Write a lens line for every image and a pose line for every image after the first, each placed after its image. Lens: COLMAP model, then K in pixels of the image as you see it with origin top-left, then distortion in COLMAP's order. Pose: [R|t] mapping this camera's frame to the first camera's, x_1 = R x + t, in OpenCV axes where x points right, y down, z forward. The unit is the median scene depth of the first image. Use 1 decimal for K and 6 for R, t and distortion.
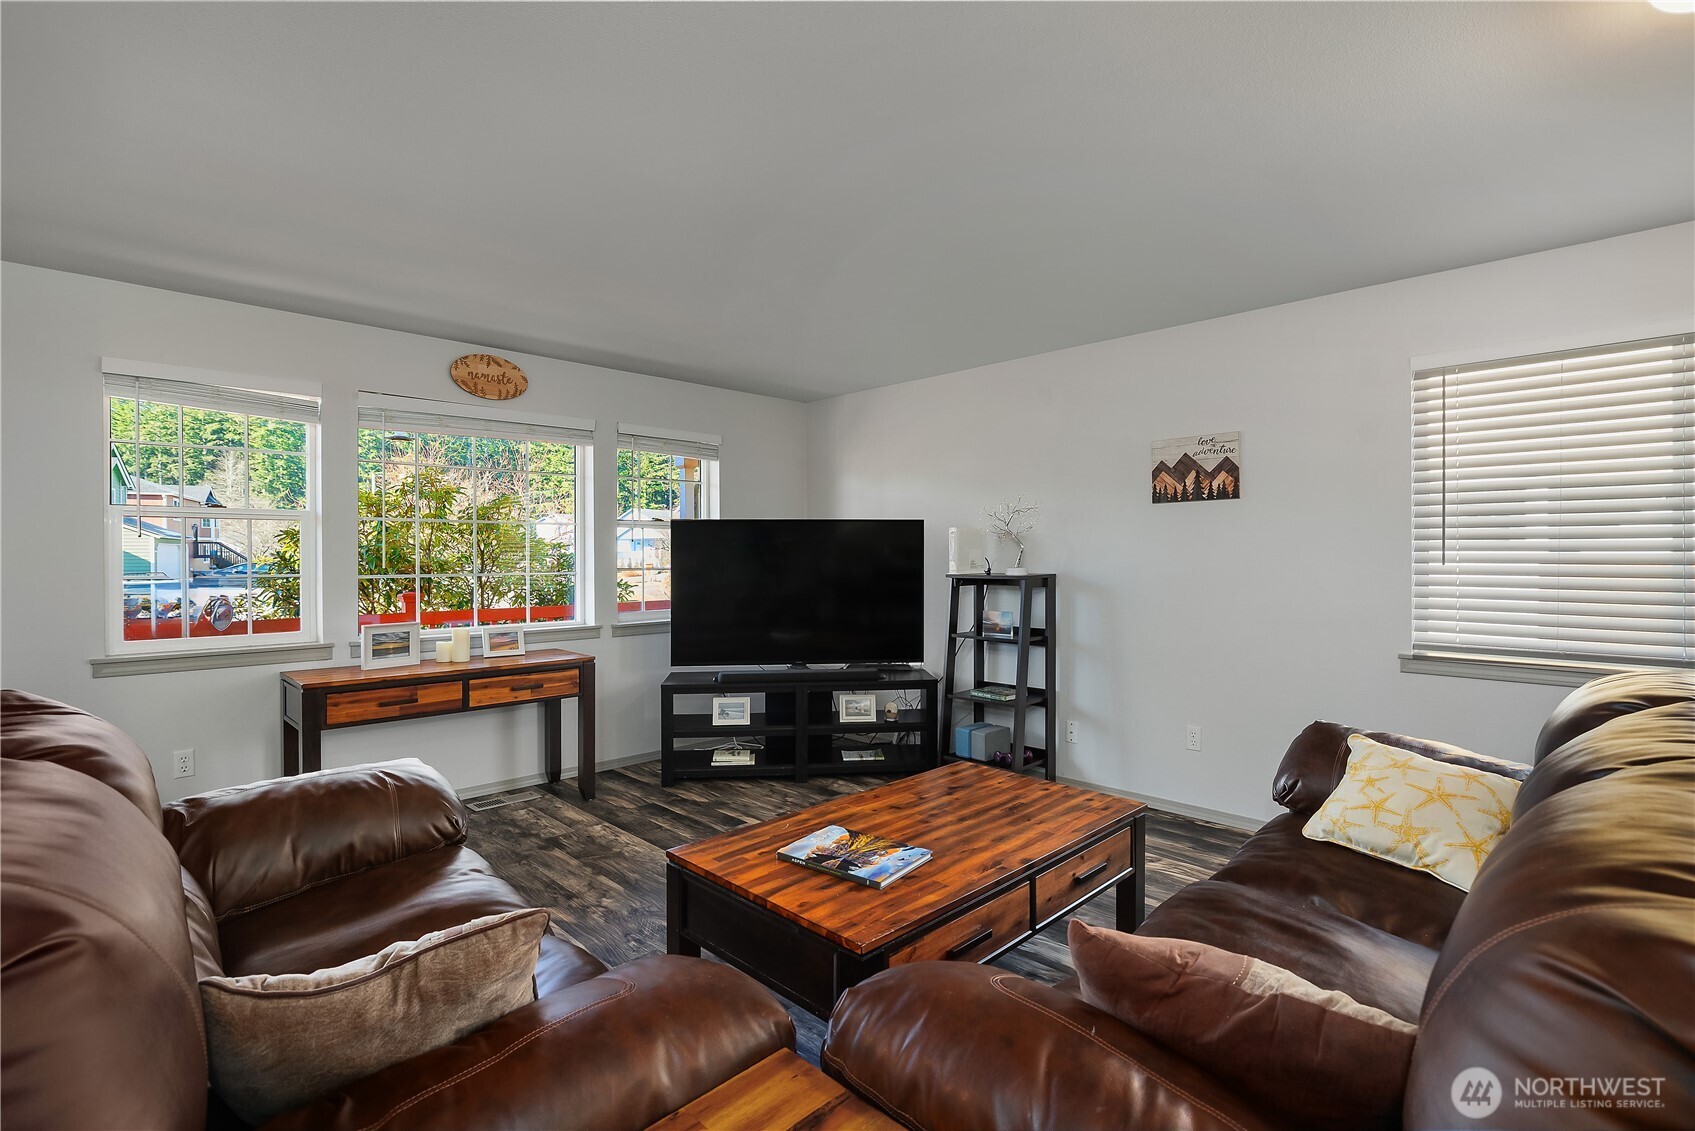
lens RADIAL K [[796.0, 0, 847.5], [0, 796.0, 565.5], [0, 0, 1]] dist [-0.016696, -0.000014]
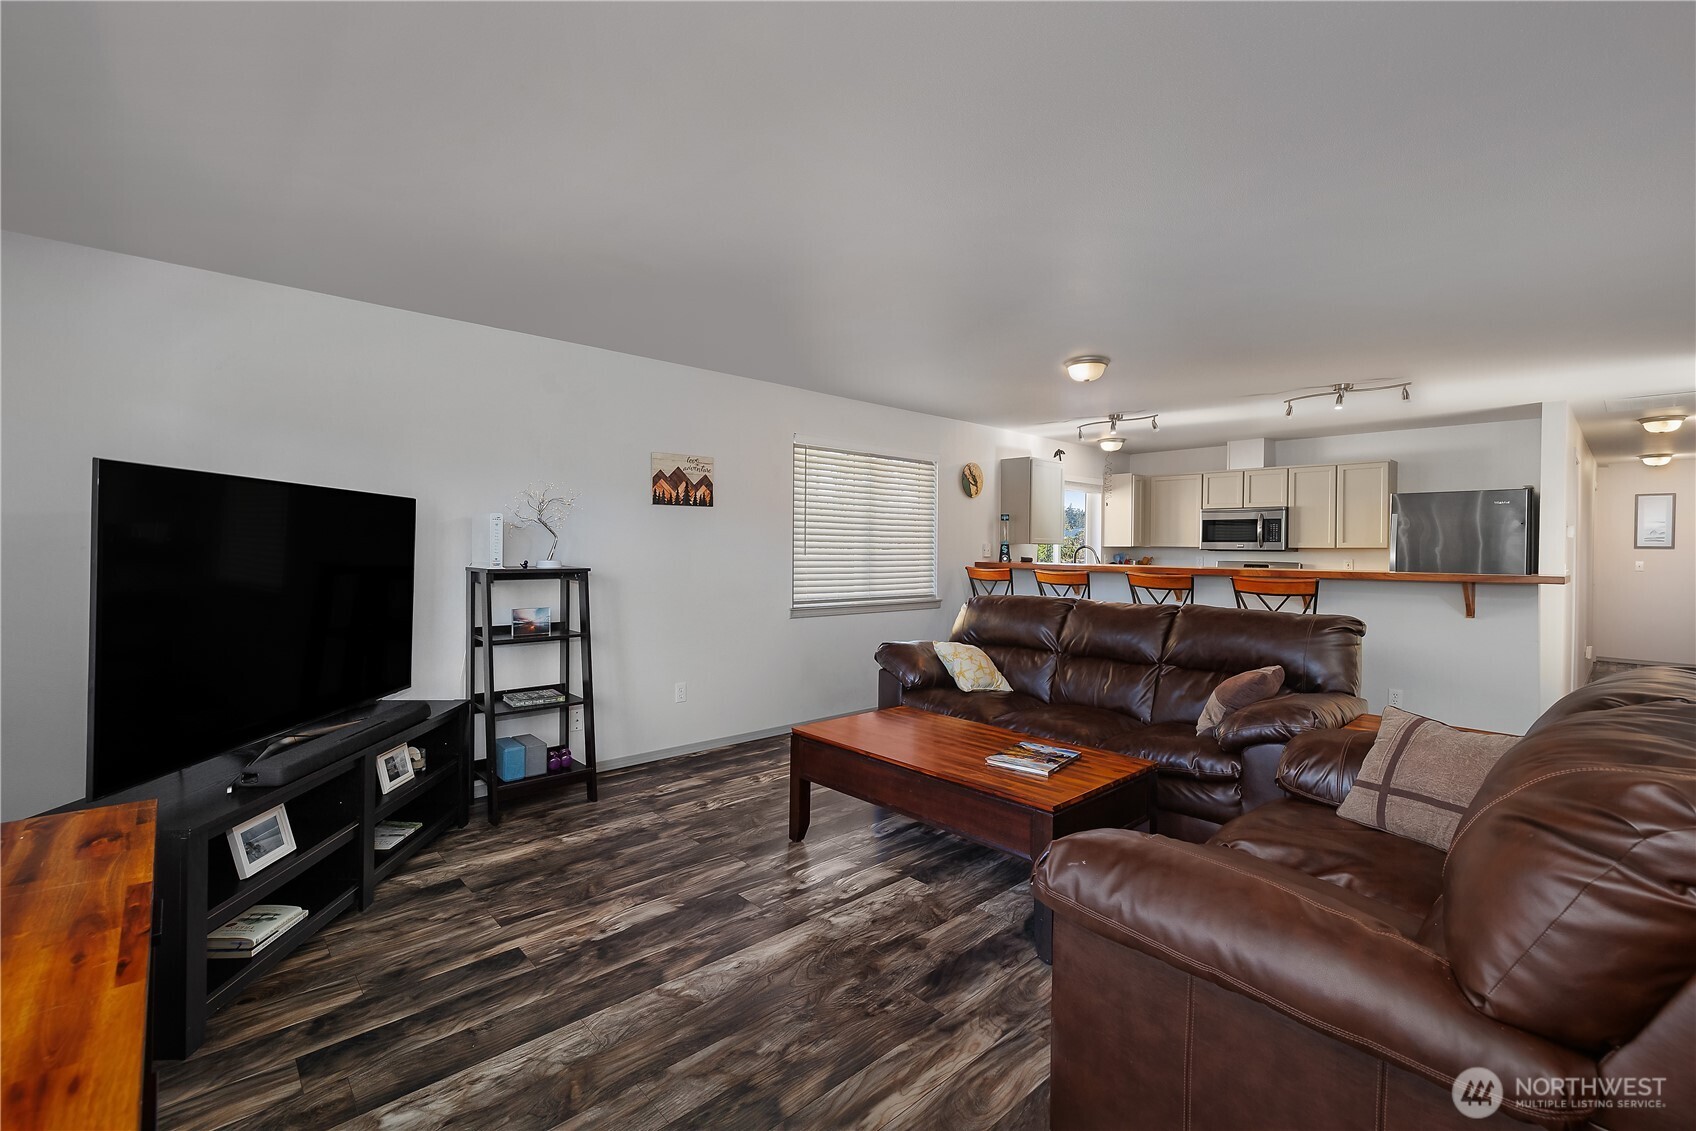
lens RADIAL K [[722.9, 0, 848.0], [0, 722.9, 565.5], [0, 0, 1]] dist [-0.000294, -0.000119]
pose [[0.038878, -0.020817, 0.999027, -0.711545], [0.002960, 0.999781, 0.020717, -0.009013], [-0.999240, 0.002152, 0.038932, 0.694724]]
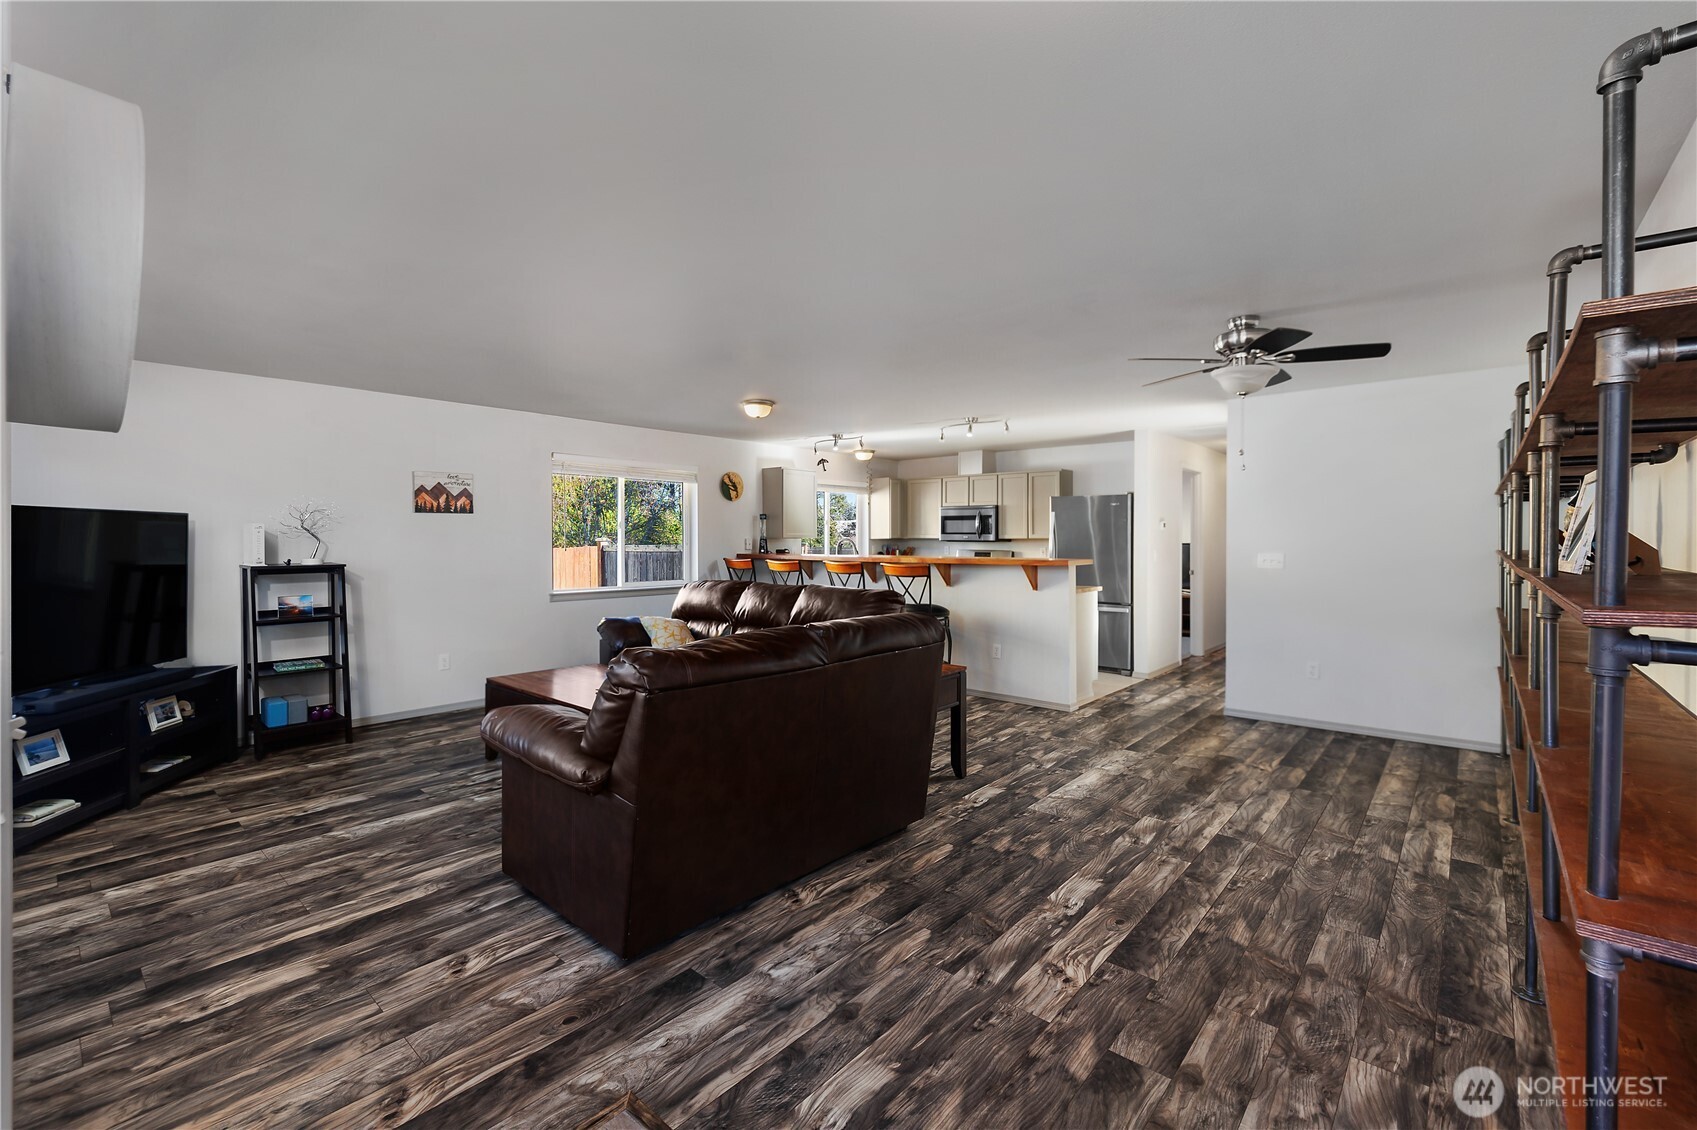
lens RADIAL K [[717.8, 0, 845.5], [0, 717.8, 554.5], [0, 0, 1]] dist [-0.000195, -0.000135]
pose [[-0.067270, -0.020207, 0.997530, -1.057065], [0.014239, 0.999674, 0.021211, -0.017441], [-0.997633, 0.015630, -0.066960, 0.297113]]
